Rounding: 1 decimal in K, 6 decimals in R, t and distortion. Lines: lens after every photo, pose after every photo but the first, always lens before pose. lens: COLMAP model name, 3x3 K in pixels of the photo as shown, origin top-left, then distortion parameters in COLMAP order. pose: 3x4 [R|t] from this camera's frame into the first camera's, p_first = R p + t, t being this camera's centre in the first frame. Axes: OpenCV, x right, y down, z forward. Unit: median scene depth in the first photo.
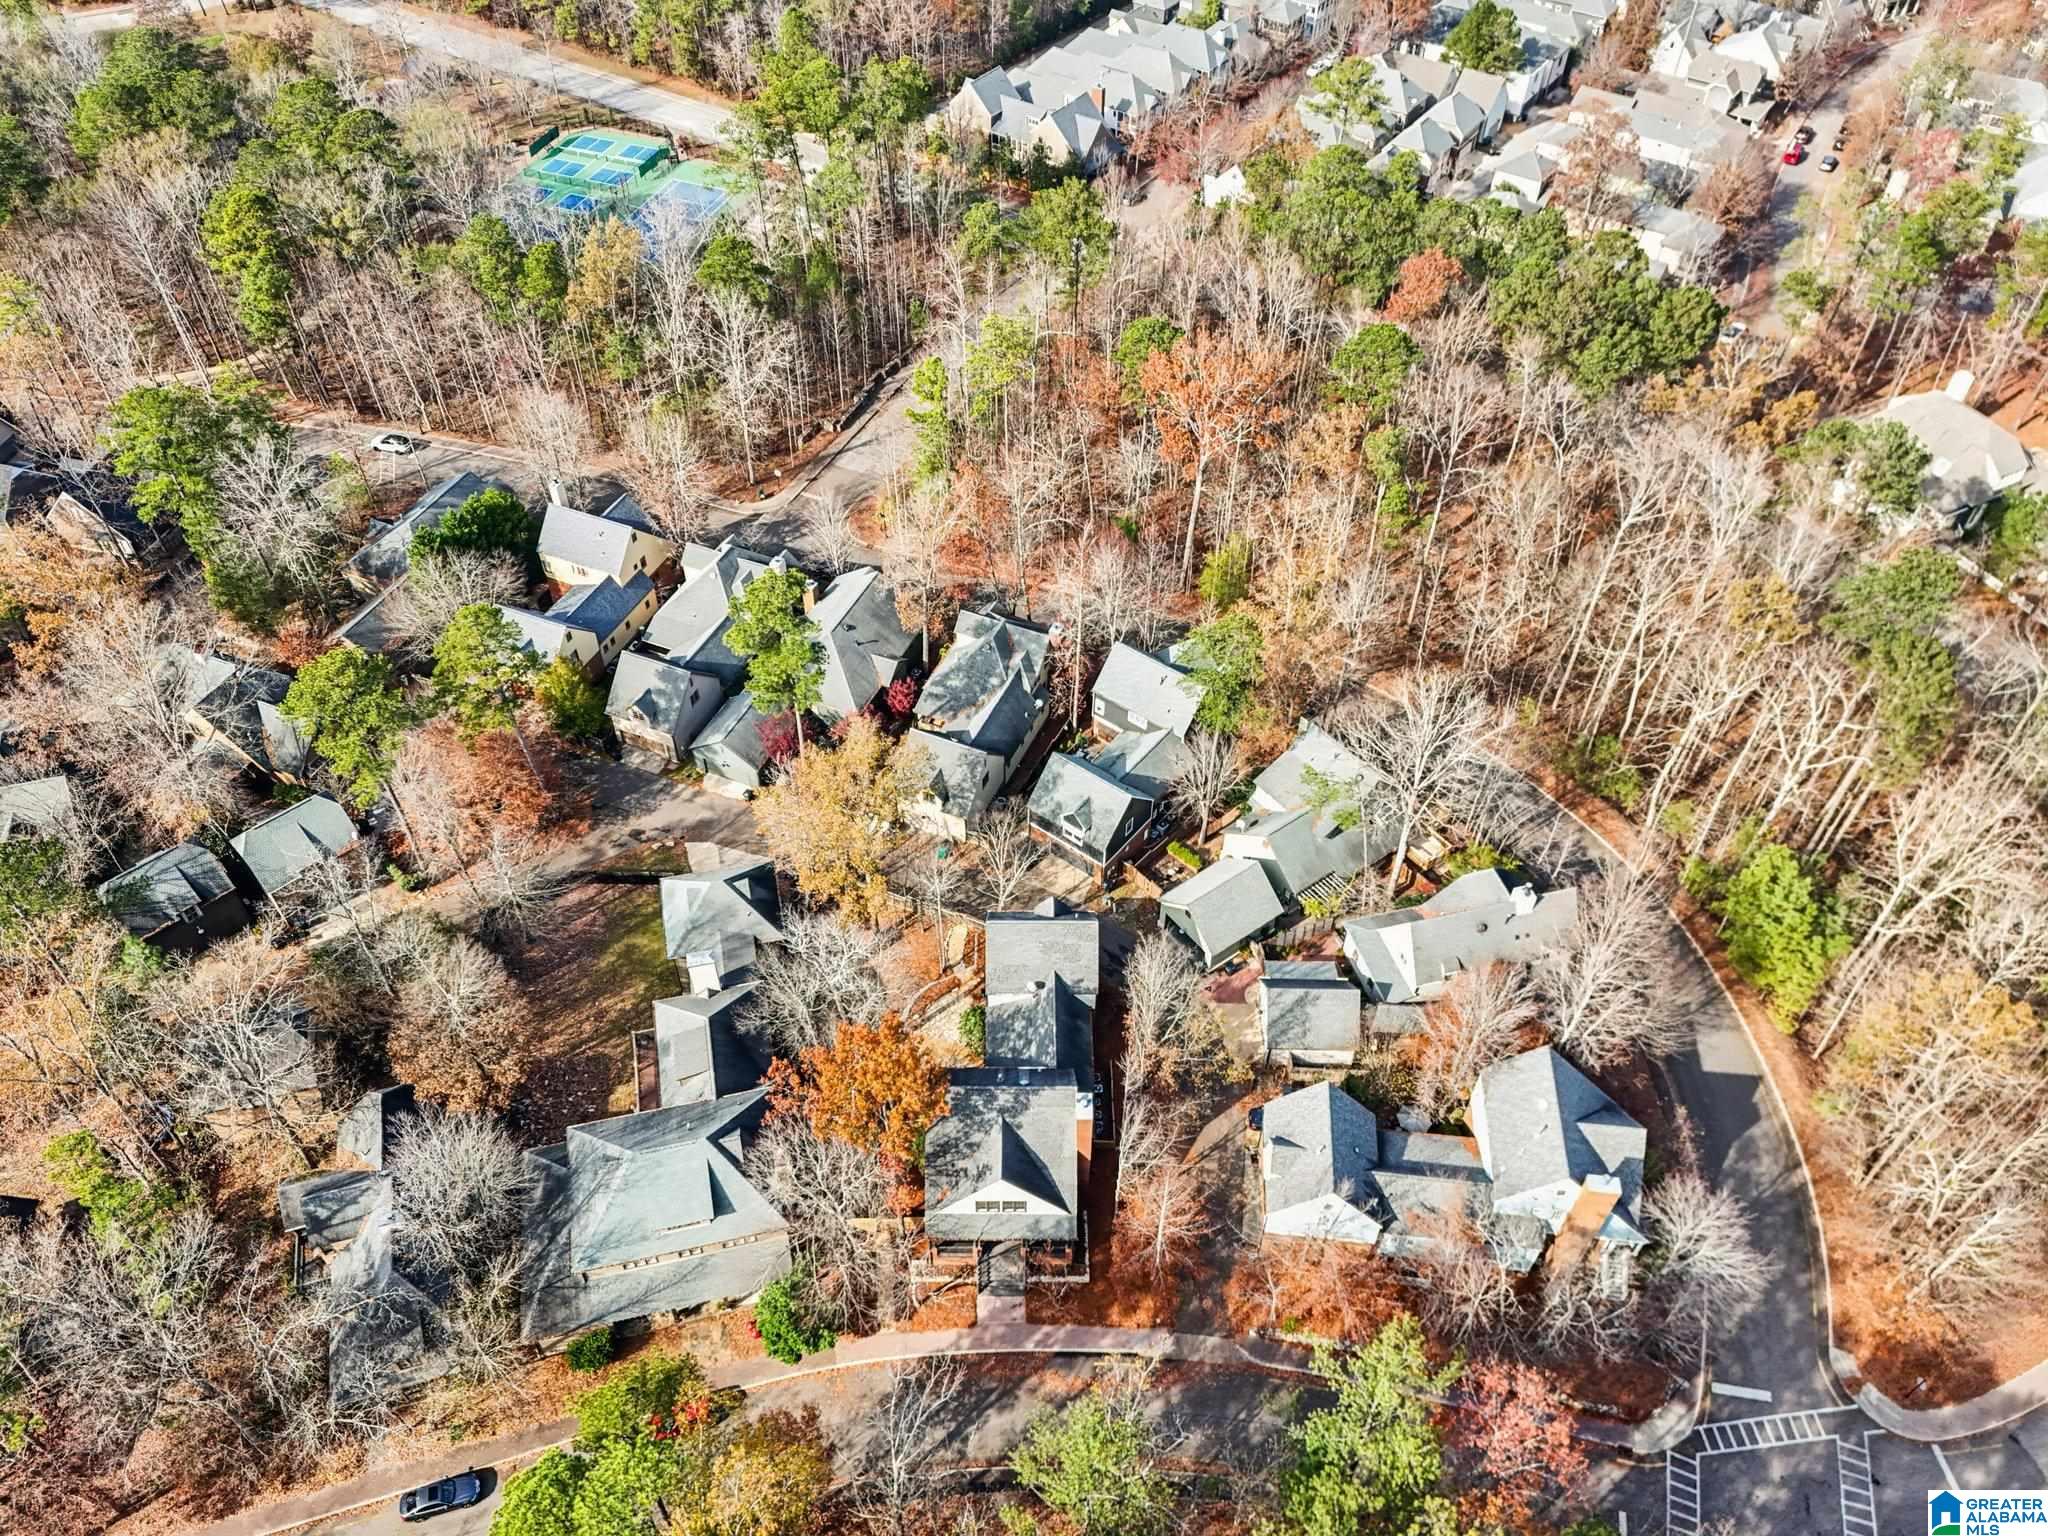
lens RADIAL K [[1501.0, 0, 1017.7], [0, 1501.0, 767.2], [0, 0, 1]] dist [0.073971, -0.059881]
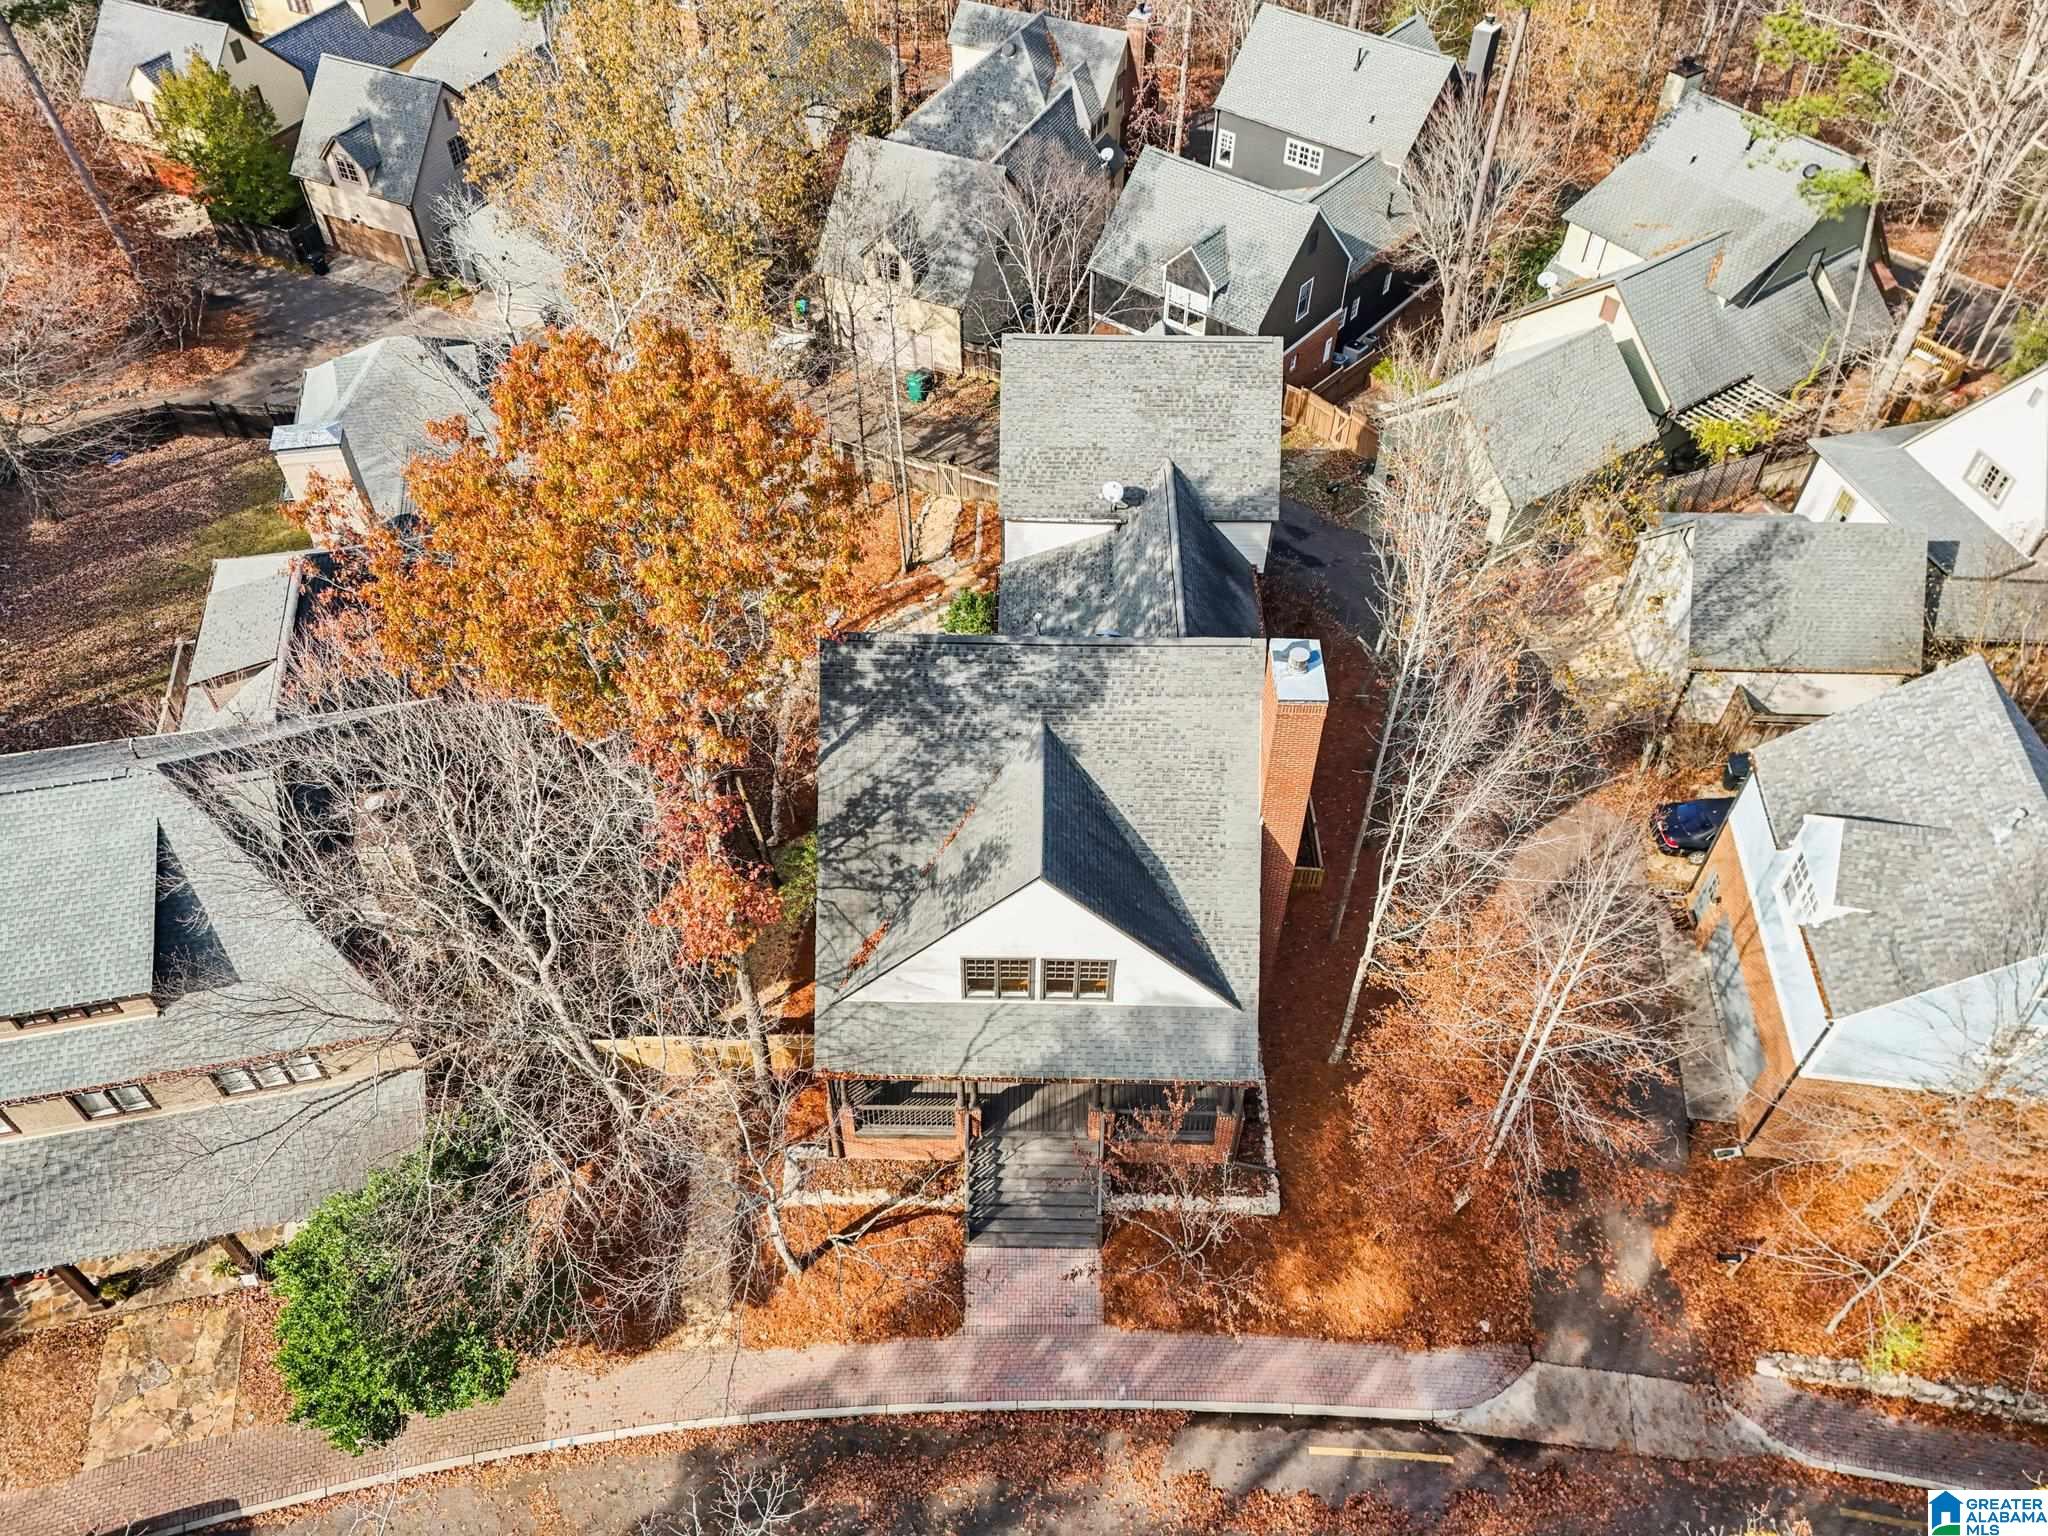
lens RADIAL K [[1501.0, 0, 1021.2], [0, 1501.0, 777.2], [0, 0, 1]] dist [0.073971, -0.059881]
pose [[0.999867, 0.015216, -0.005912, -0.009166], [-0.015169, 0.999854, 0.007865, 0.171600], [0.006031, -0.007774, 0.999952, 0.469496]]
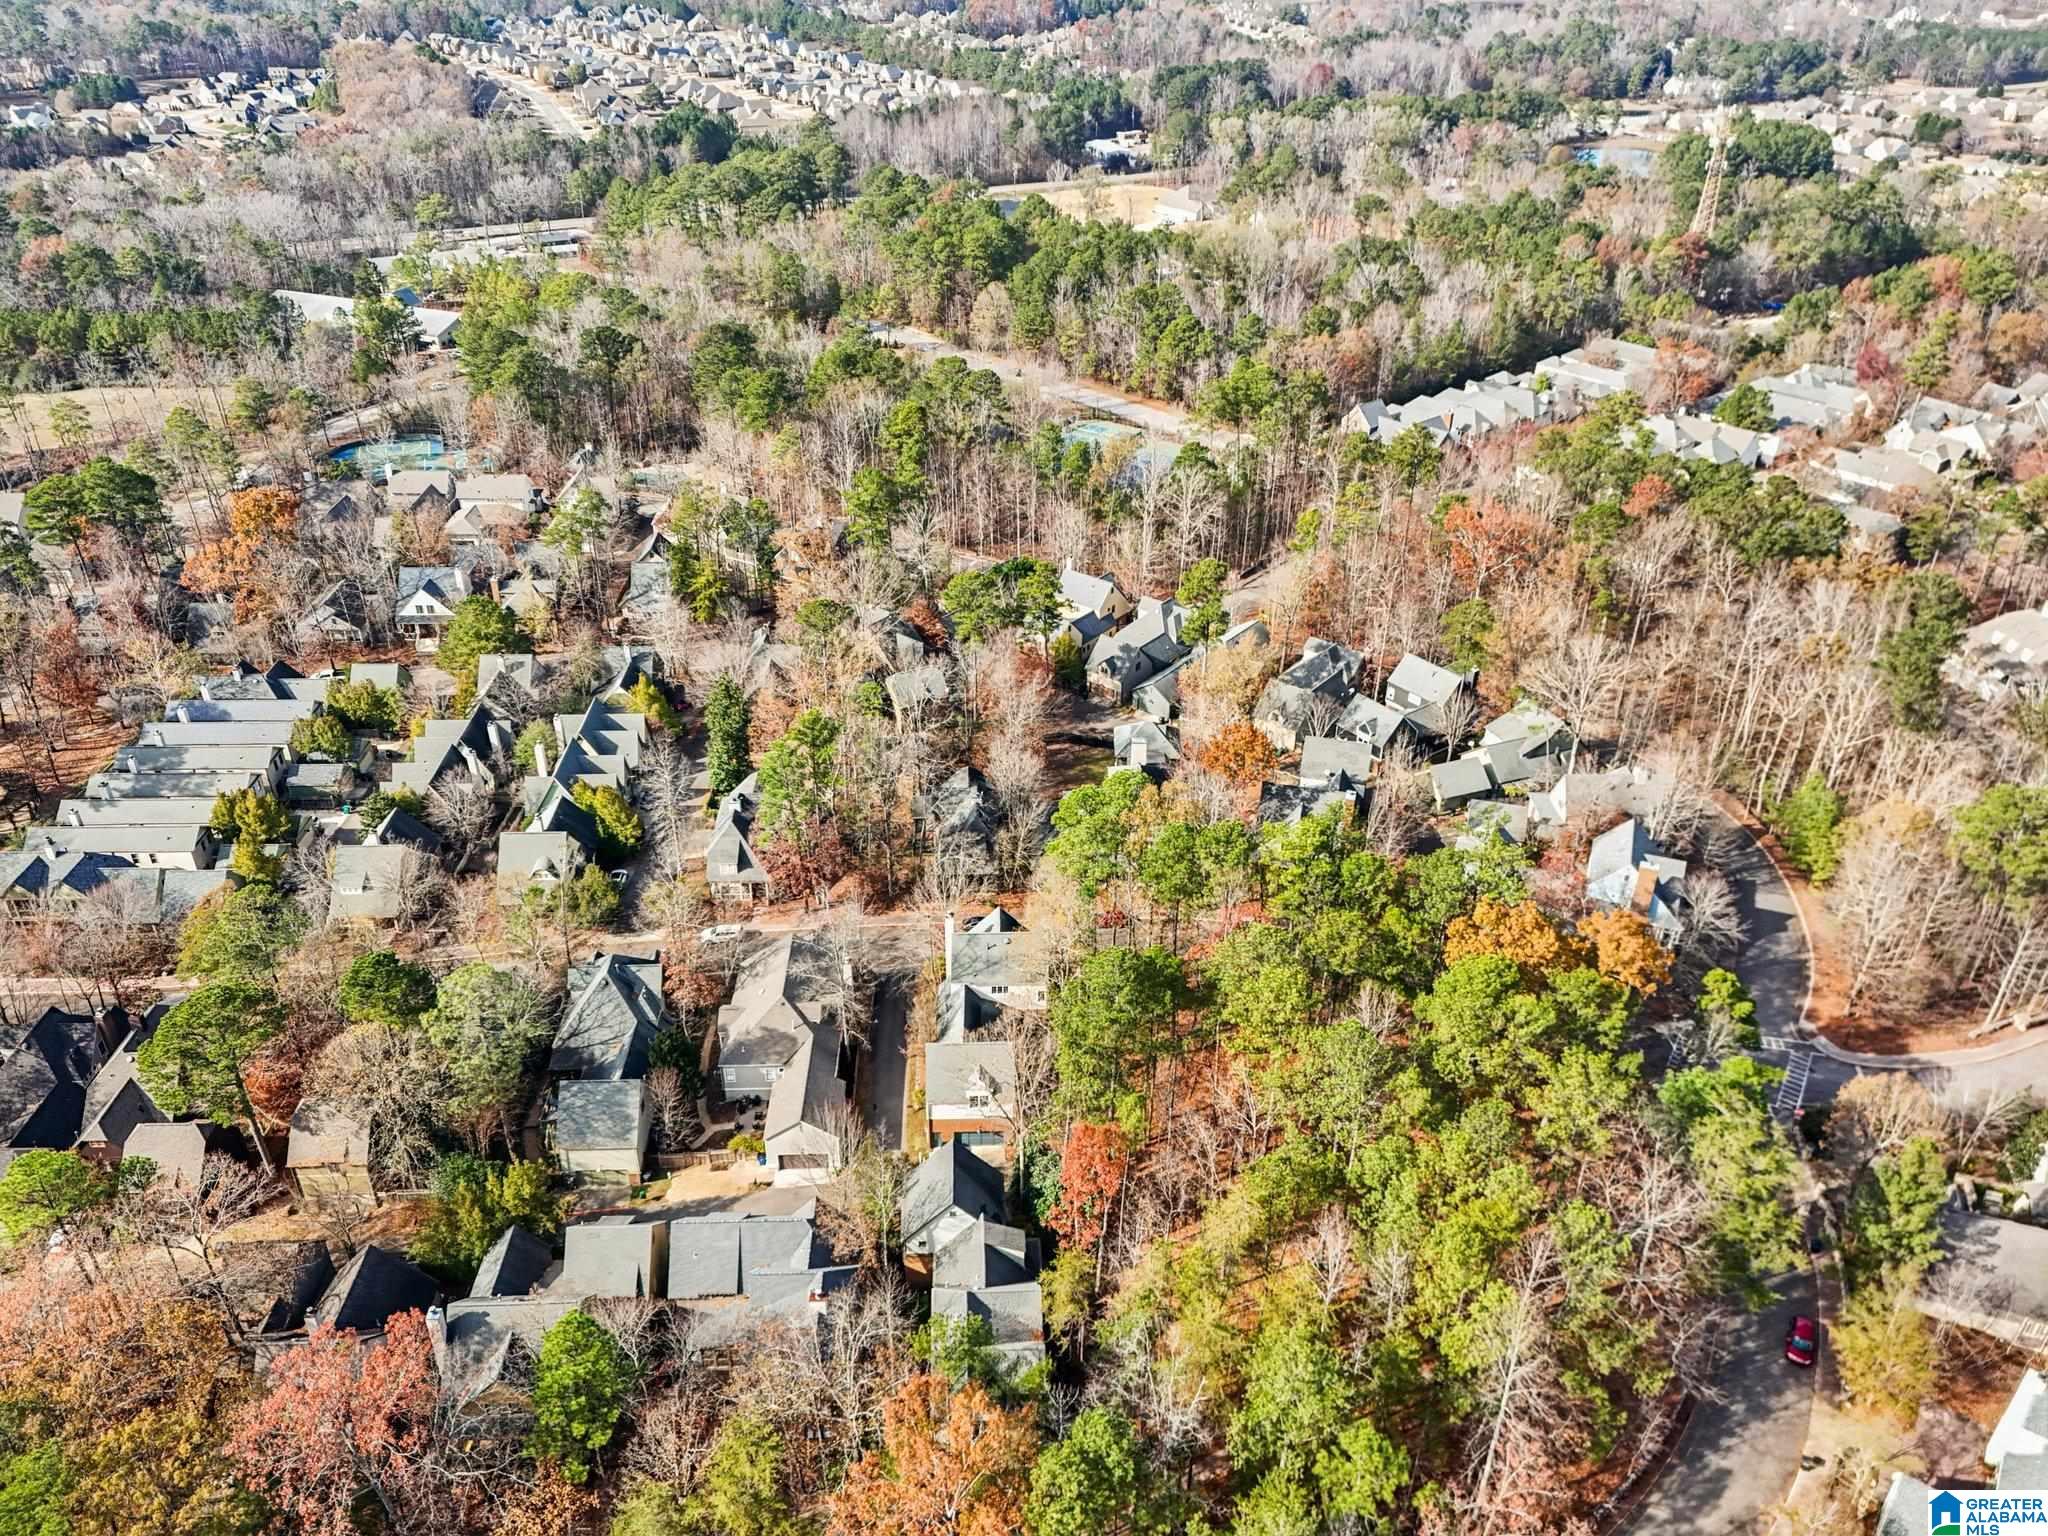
lens RADIAL K [[1501.0, 0, 1024.9], [0, 1501.0, 762.1], [0, 0, 1]] dist [0.073971, -0.059881]
pose [[0.966165, 0.131608, -0.221819, 0.043514], [-0.186983, 0.949777, -0.250920, 0.495627], [0.177656, 0.283907, 0.942250, -0.543623]]
